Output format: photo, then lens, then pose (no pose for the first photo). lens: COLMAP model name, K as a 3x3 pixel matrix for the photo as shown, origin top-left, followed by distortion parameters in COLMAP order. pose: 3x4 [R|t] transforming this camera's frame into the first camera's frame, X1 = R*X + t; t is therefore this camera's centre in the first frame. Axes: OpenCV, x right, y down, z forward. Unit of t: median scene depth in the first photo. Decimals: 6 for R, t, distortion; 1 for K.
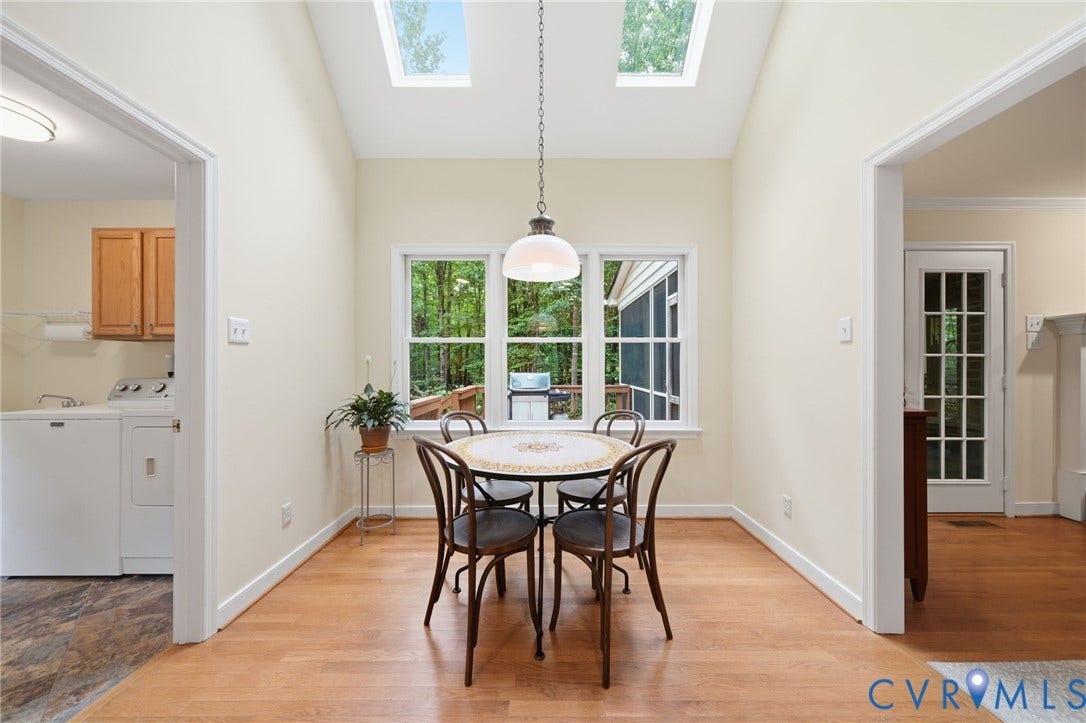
lens RADIAL K [[375.0, 0, 546.0], [0, 375.0, 365.3], [0, 0, 1]] dist [-0.002052, -0.000031]
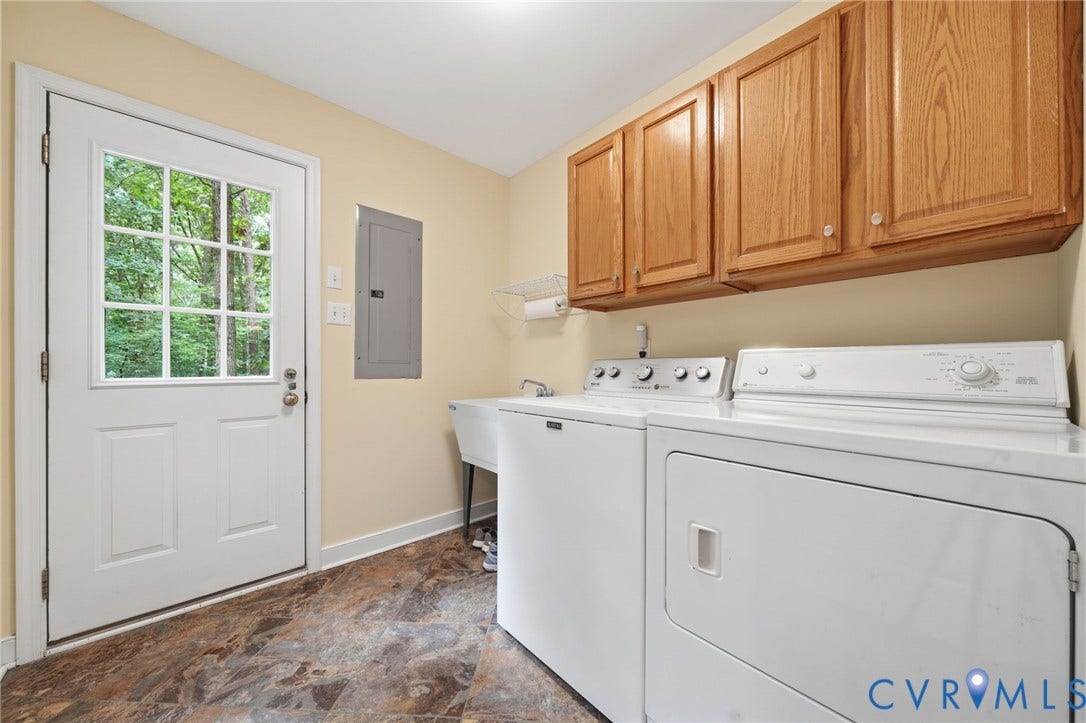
lens RADIAL K [[375.0, 0, 538.4], [0, 375.0, 367.8], [0, 0, 1]] dist [-0.002052, -0.000031]
pose [[0.664517, 0.000984, -0.747272, -0.695199], [-0.000952, 0.999999, 0.000469, 0.051175], [0.747272, 0.000400, 0.664518, 0.459848]]
